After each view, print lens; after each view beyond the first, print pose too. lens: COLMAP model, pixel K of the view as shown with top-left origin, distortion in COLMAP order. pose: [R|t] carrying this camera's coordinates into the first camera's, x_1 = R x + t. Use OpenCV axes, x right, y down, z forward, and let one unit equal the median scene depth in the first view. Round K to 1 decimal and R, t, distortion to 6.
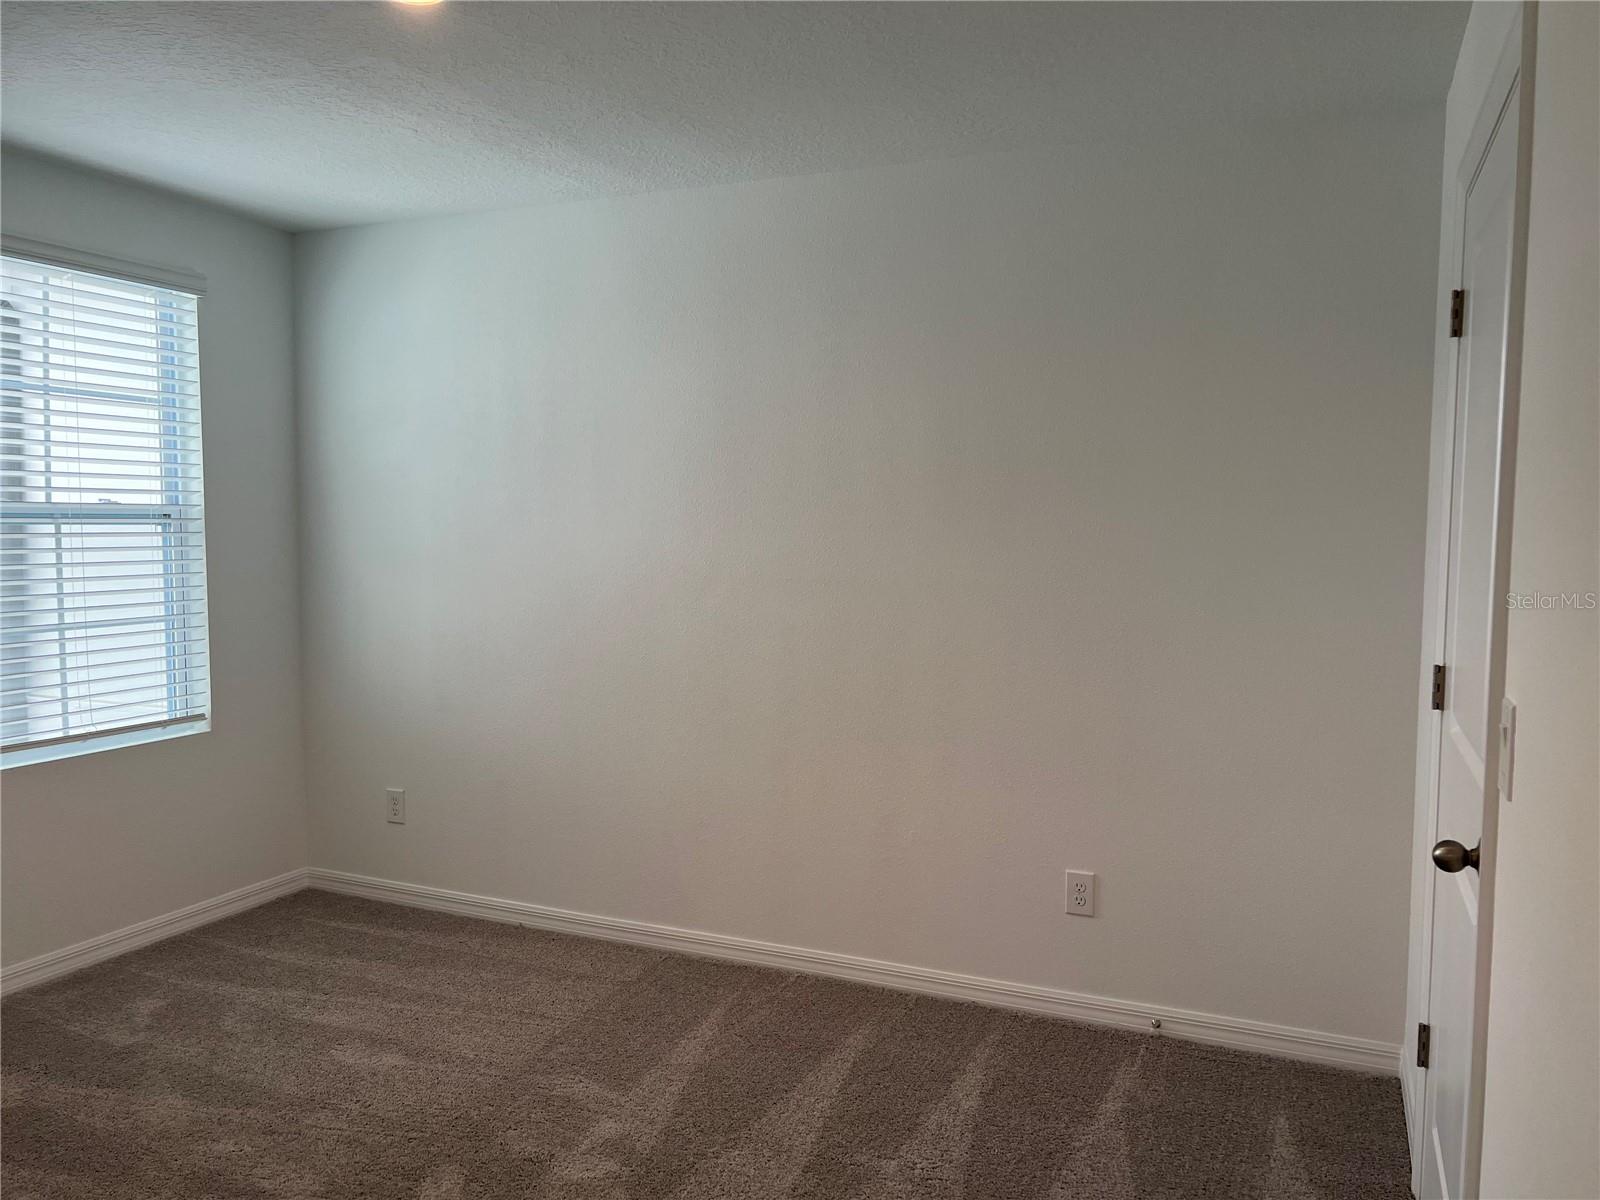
lens RADIAL K [[1195.6, 0, 800.0], [0, 1195.6, 600.0], [0, 0, 1]] dist [-0.002147, 0.000311]
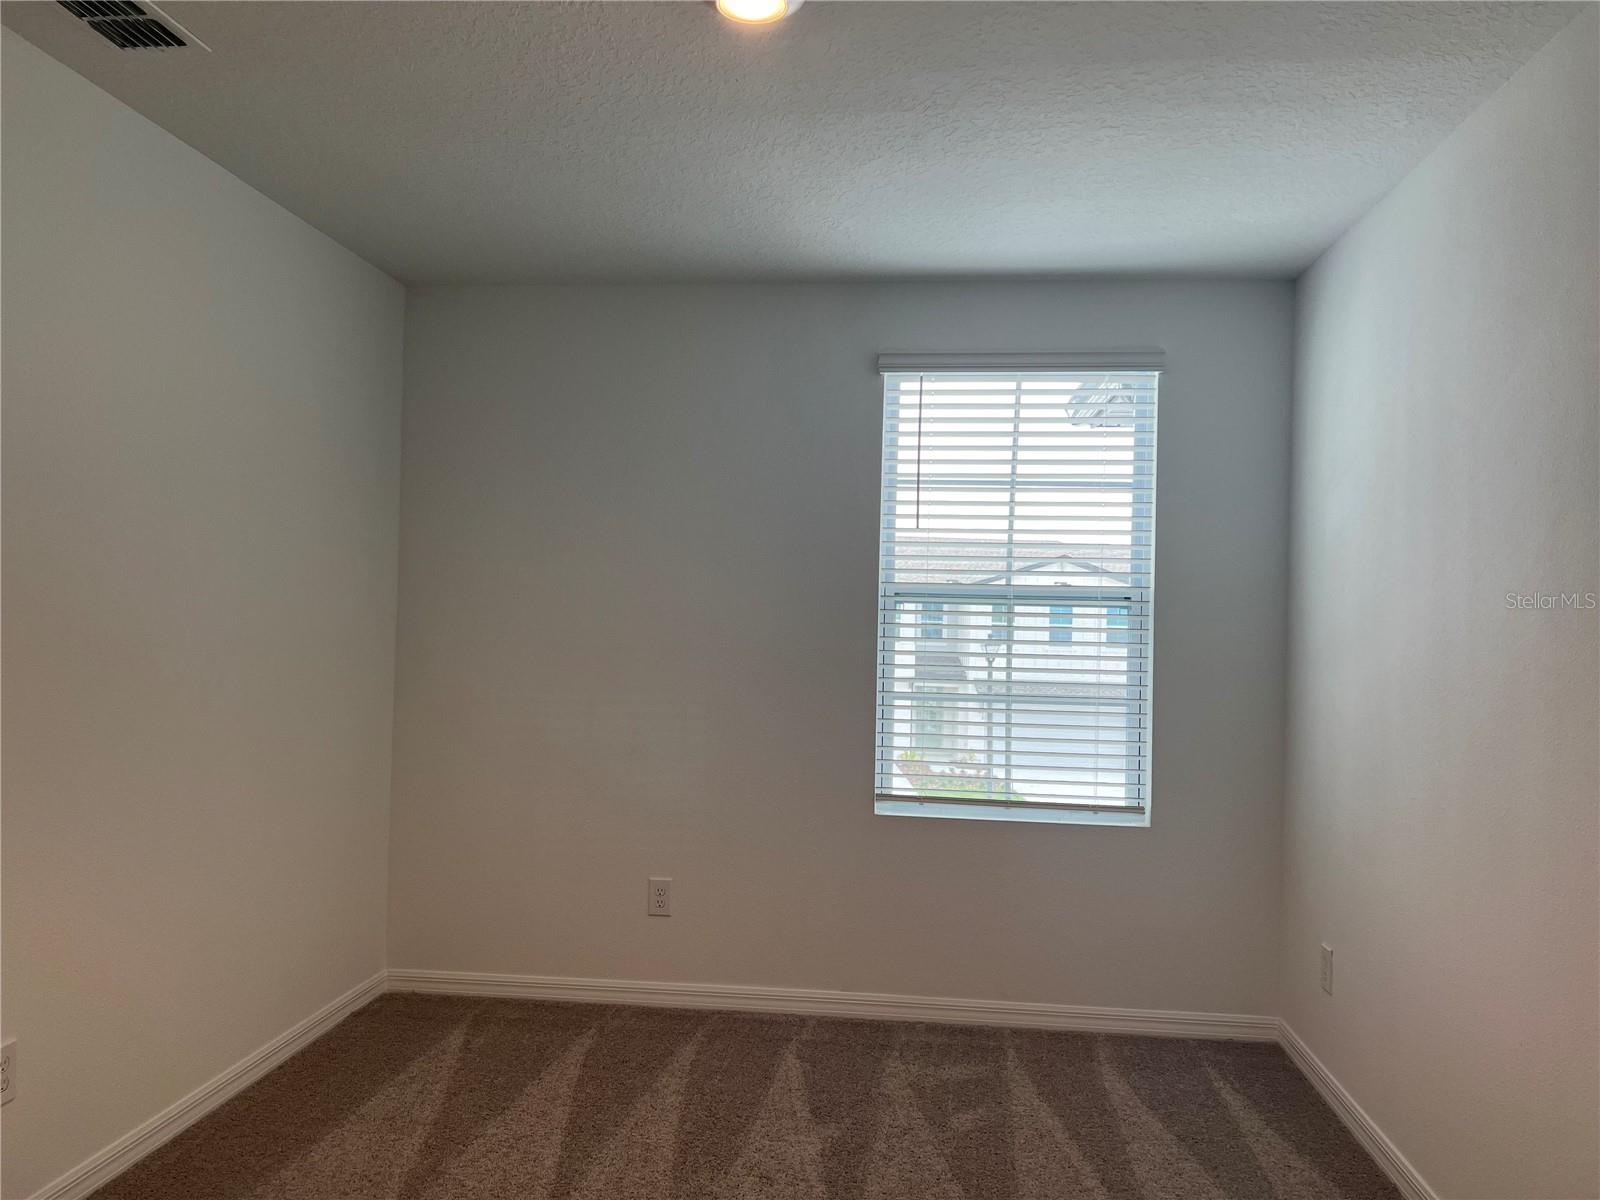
lens RADIAL K [[1216.4, 0, 800.0], [0, 1216.4, 600.0], [0, 0, 1]] dist [0.091804, -0.001930]
pose [[0.316640, -0.013029, -0.948456, 0.356819], [-0.078148, 0.996148, -0.039774, -0.008001], [0.945321, 0.086714, 0.314402, 0.438186]]
